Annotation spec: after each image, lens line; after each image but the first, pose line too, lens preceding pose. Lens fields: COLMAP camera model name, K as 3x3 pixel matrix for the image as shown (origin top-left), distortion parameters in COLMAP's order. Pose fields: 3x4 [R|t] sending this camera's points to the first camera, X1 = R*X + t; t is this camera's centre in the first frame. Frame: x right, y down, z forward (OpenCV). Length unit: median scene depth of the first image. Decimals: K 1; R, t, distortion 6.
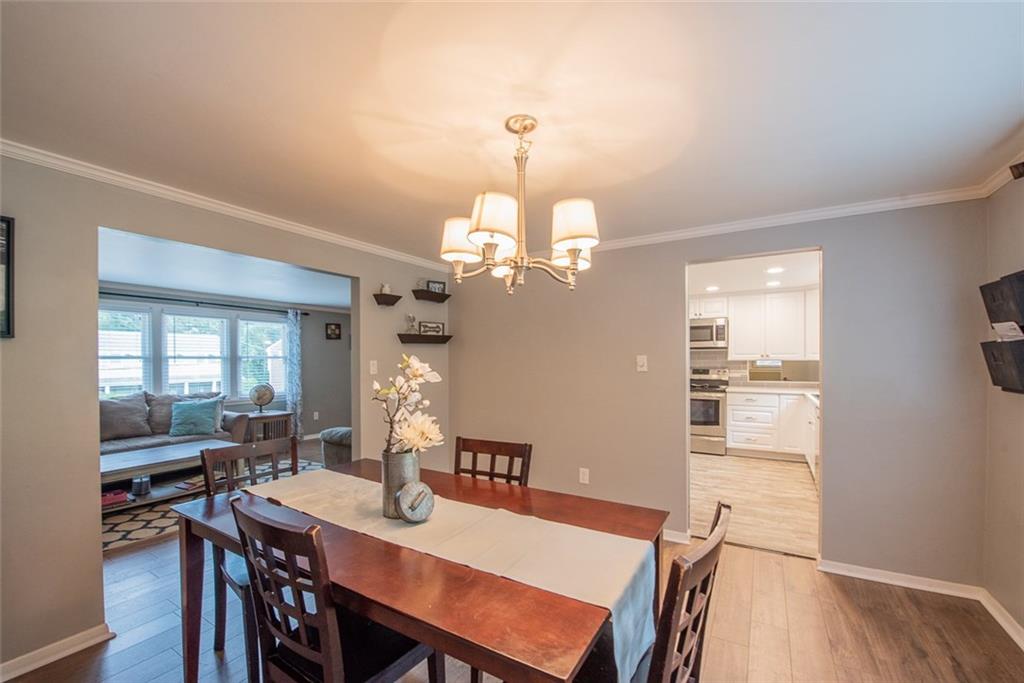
lens RADIAL K [[420.8, 0, 509.6], [0, 420.8, 361.2], [0, 0, 1]] dist [-0.014657, -0.000494]
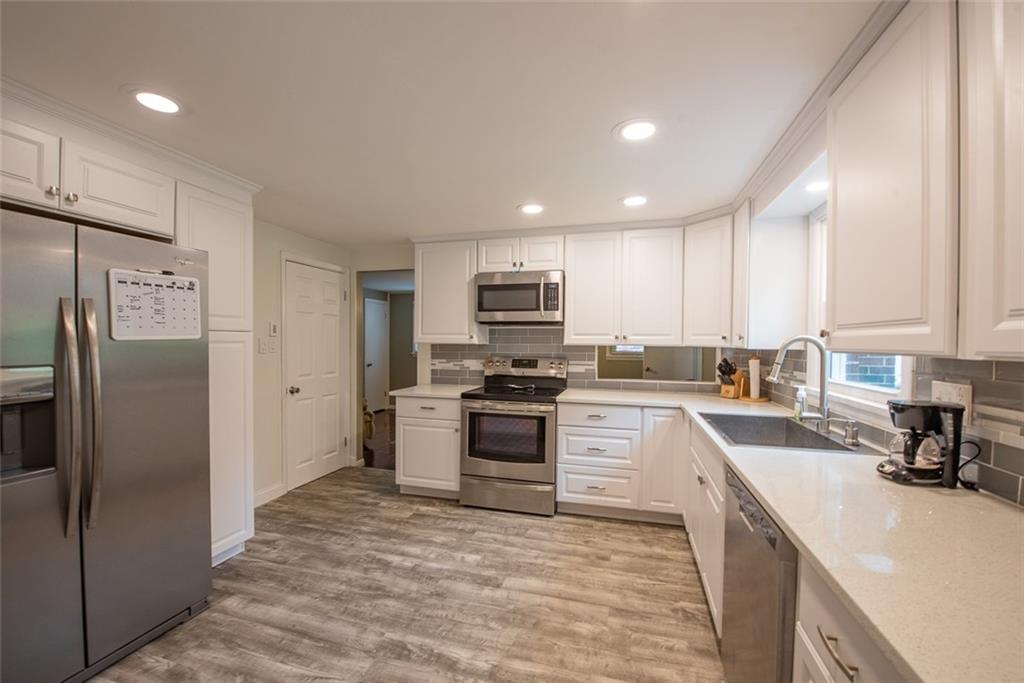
lens RADIAL K [[422.5, 0, 511.7], [0, 422.5, 346.0], [0, 0, 1]] dist [-0.001952, -0.000234]
pose [[0.962005, 0.009176, 0.272878, 0.302033], [-0.010447, 0.999940, 0.003207, -0.001477], [-0.272832, -0.005936, 0.962043, 0.473196]]
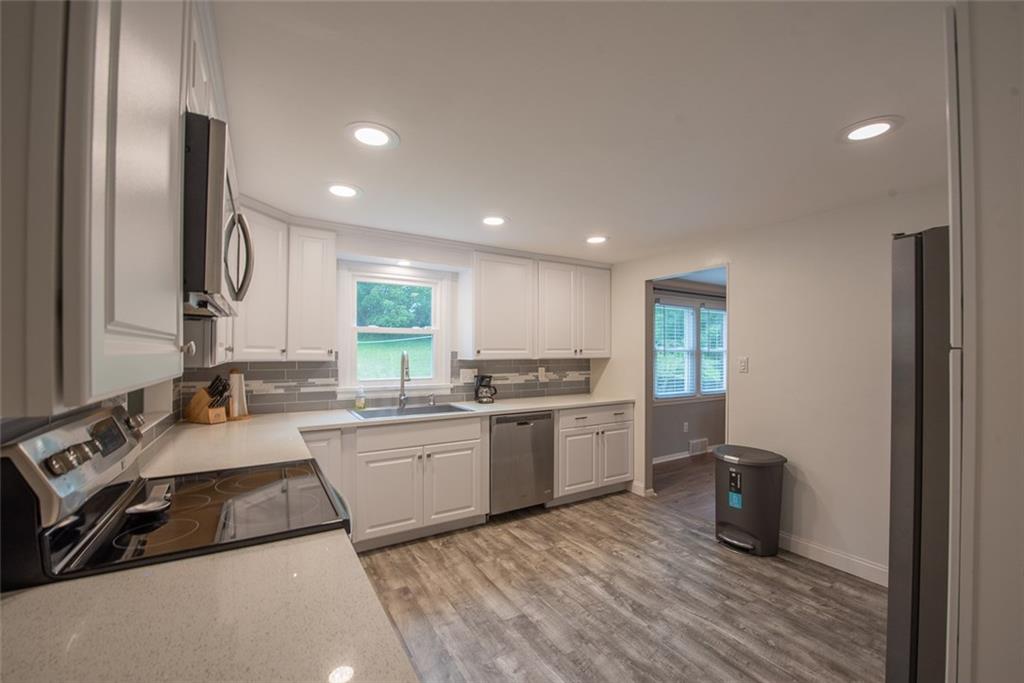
lens RADIAL K [[415.2, 0, 515.9], [0, 415.2, 347.6], [0, 0, 1]] dist [-0.001512, -0.000208]
pose [[-0.893070, 0.006232, 0.449874, 0.237212], [0.003529, 0.999970, -0.006846, -0.012014], [-0.449903, -0.004526, -0.893066, 1.189910]]
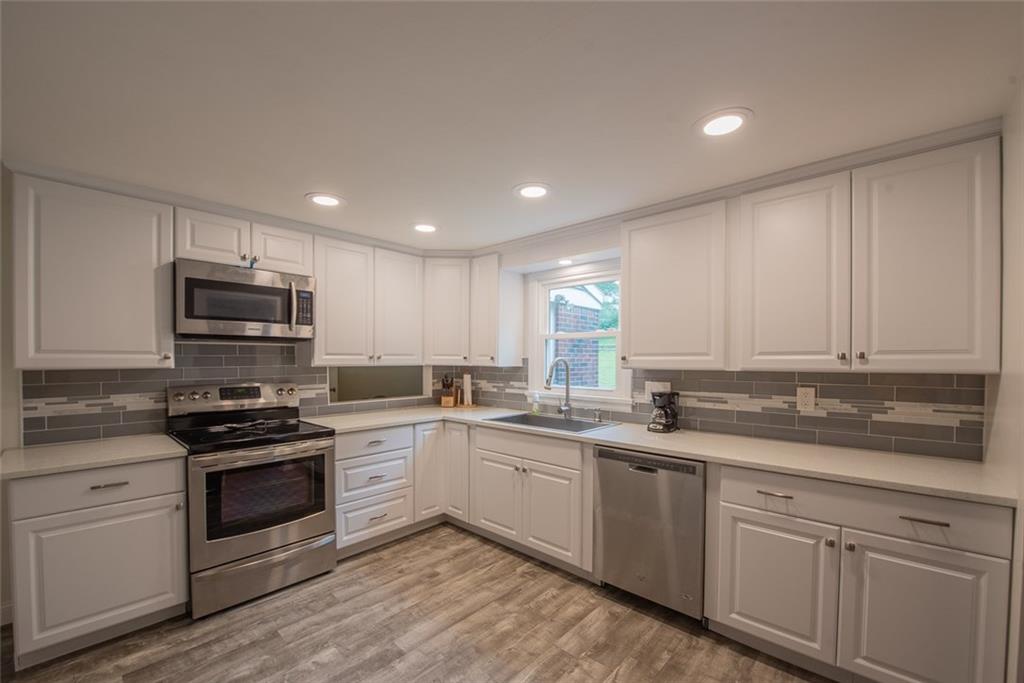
lens RADIAL K [[420.8, 0, 509.6], [0, 420.8, 361.2], [0, 0, 1]] dist [-0.014657, -0.000494]
pose [[0.193757, -0.002179, 0.981047, 0.091570], [0.003625, 0.999992, 0.001505, -0.008063], [-0.981043, 0.003265, 0.193763, 0.705803]]
